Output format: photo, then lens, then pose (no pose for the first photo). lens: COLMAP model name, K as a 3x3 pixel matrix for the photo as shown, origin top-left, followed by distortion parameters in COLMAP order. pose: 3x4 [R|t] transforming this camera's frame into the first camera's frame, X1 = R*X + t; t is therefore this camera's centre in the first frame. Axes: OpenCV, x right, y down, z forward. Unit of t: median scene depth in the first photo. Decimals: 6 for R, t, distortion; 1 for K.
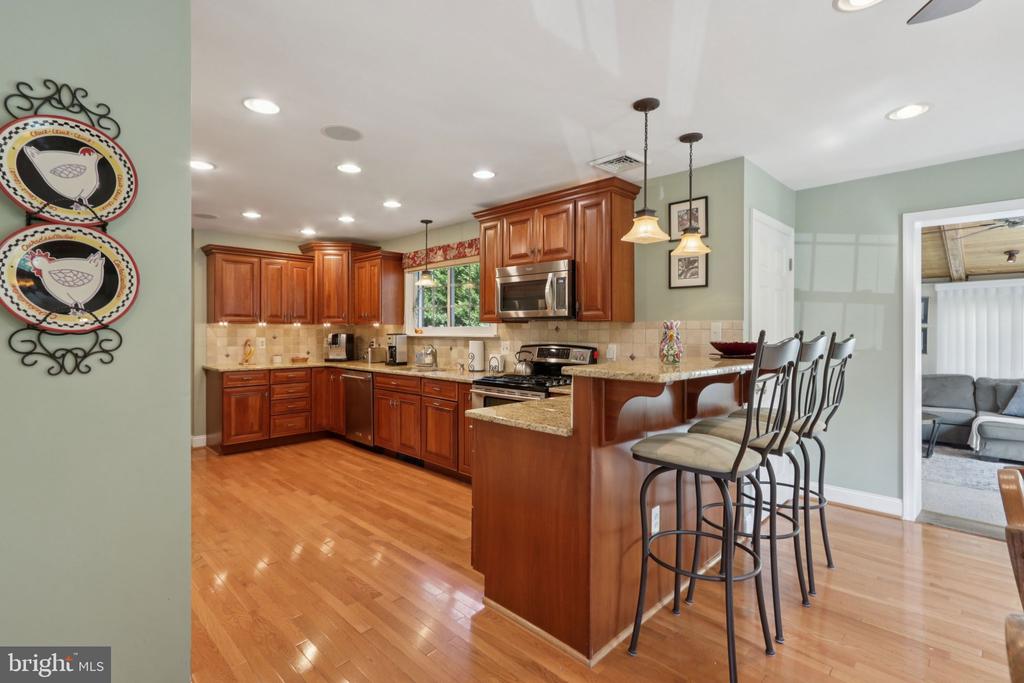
lens RADIAL K [[480.2, 0, 510.9], [0, 480.2, 329.6], [0, 0, 1]] dist [0.008450, 0.000367]
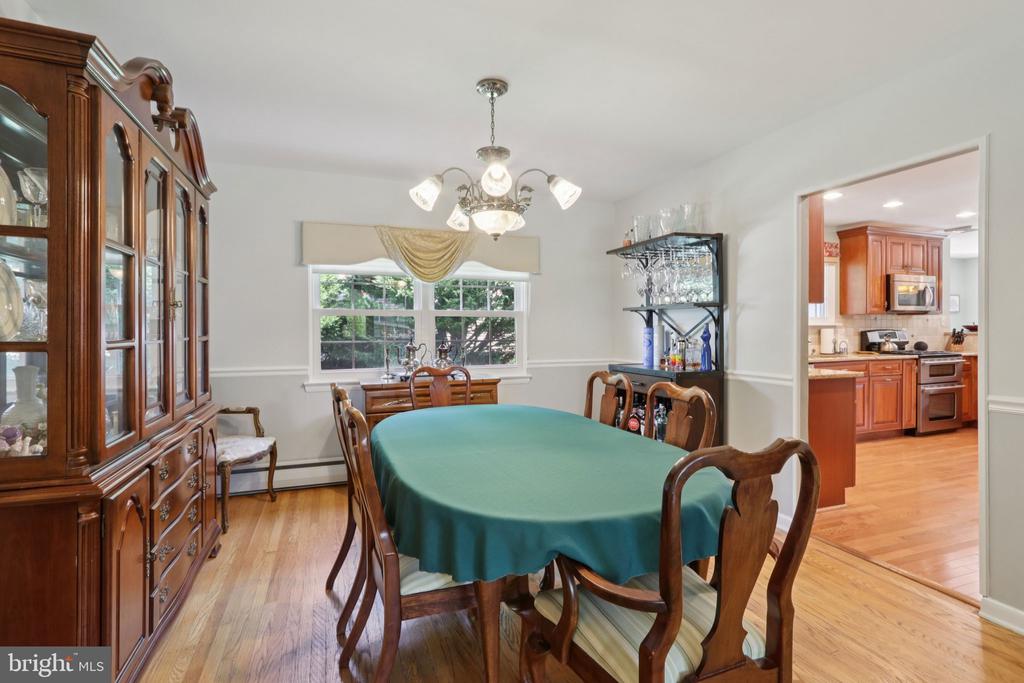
lens RADIAL K [[473.4, 0, 509.6], [0, 473.4, 330.2], [0, 0, 1]] dist [-0.011902, 0.000341]
pose [[0.409036, 0.001383, 0.912517, -1.807478], [-0.001589, 0.999998, -0.000803, 0.036981], [-0.912517, -0.001122, 0.409038, 1.552845]]
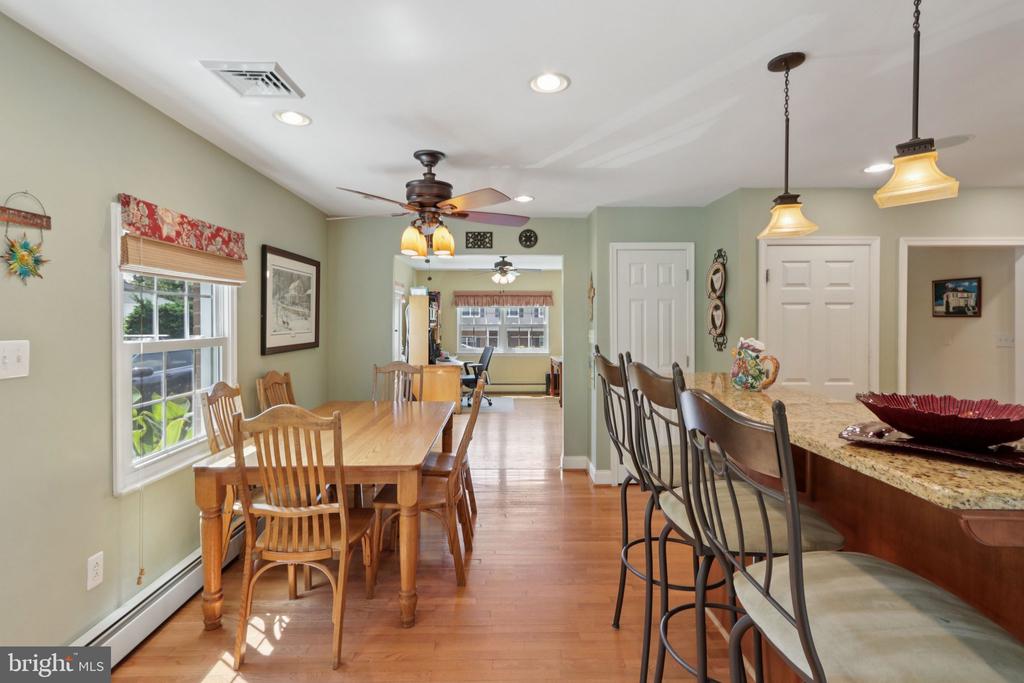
lens RADIAL K [[480.2, 0, 510.9], [0, 480.2, 329.6], [0, 0, 1]] dist [0.008450, 0.000367]
pose [[-0.693696, 0.010184, -0.720196, 0.742758], [0.001176, 0.999915, 0.013007, -0.025482], [0.720267, 0.008176, -0.693648, 0.782385]]
